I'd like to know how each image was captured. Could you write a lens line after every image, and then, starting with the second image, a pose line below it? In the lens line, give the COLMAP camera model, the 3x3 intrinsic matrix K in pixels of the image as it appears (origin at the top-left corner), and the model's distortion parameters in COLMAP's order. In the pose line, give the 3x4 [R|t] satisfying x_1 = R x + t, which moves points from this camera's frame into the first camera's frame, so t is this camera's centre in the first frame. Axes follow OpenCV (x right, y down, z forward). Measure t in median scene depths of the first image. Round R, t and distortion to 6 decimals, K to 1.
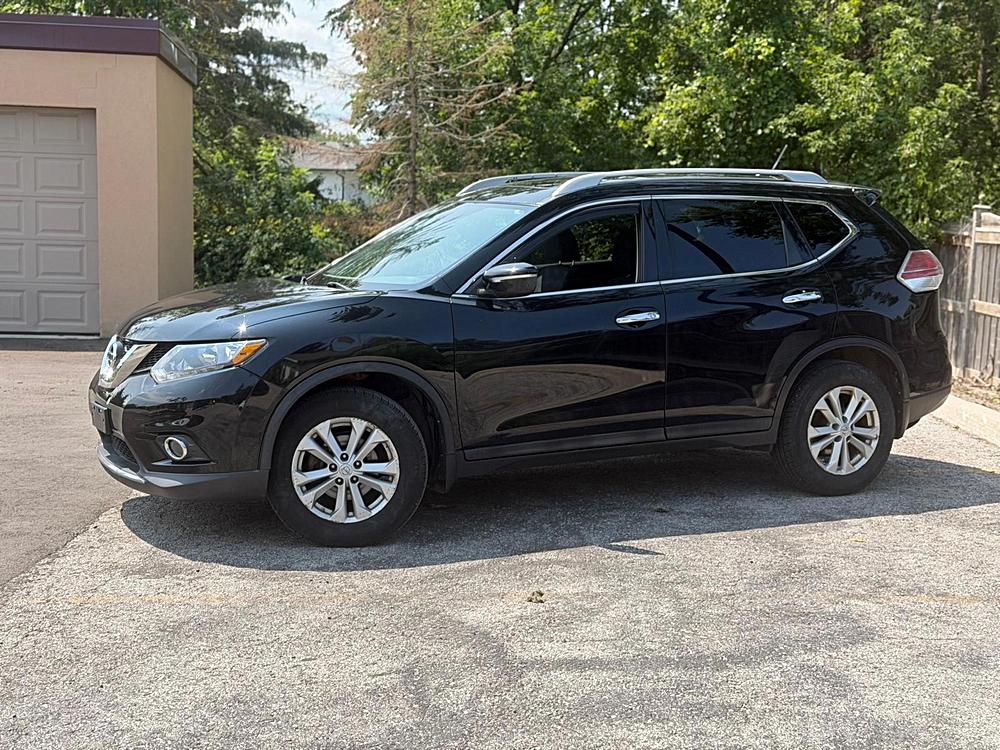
lens RADIAL K [[1350.7, 0, 500.0], [0, 1350.7, 375.0], [0, 0, 1]] dist [0.174262, -0.340273]
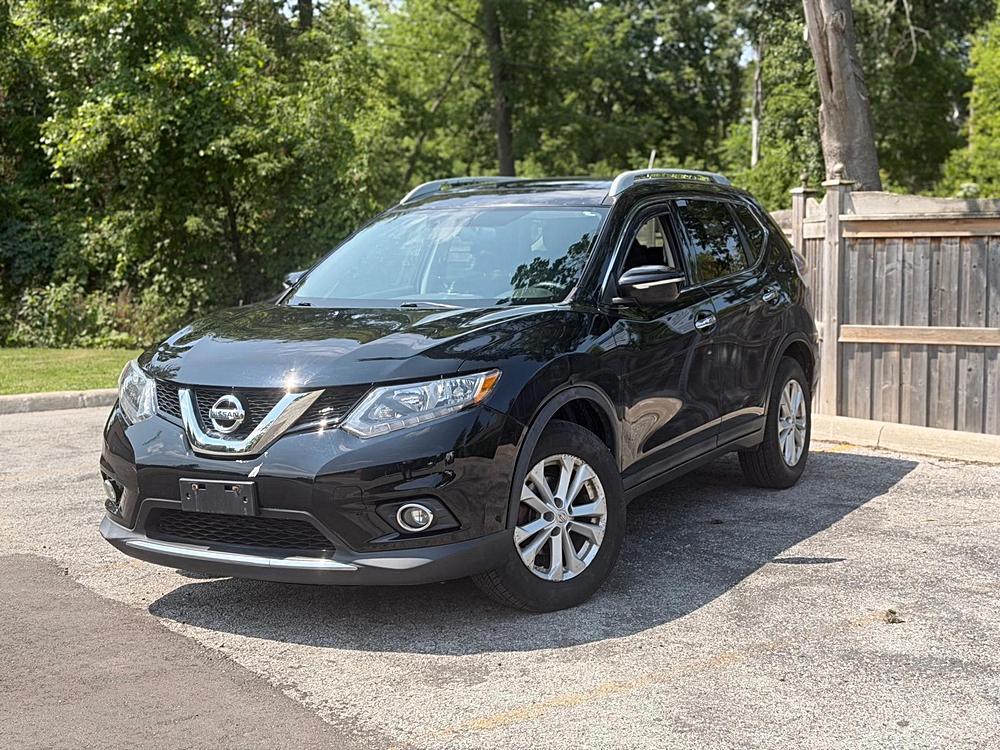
lens RADIAL K [[1350.7, 0, 500.0], [0, 1350.7, 375.0], [0, 0, 1]] dist [0.174262, -0.340273]
pose [[0.833048, -0.080518, 0.547309, -0.583178], [0.093347, 0.995624, 0.004392, -0.024800], [-0.545268, 0.047431, 0.836919, 0.300024]]
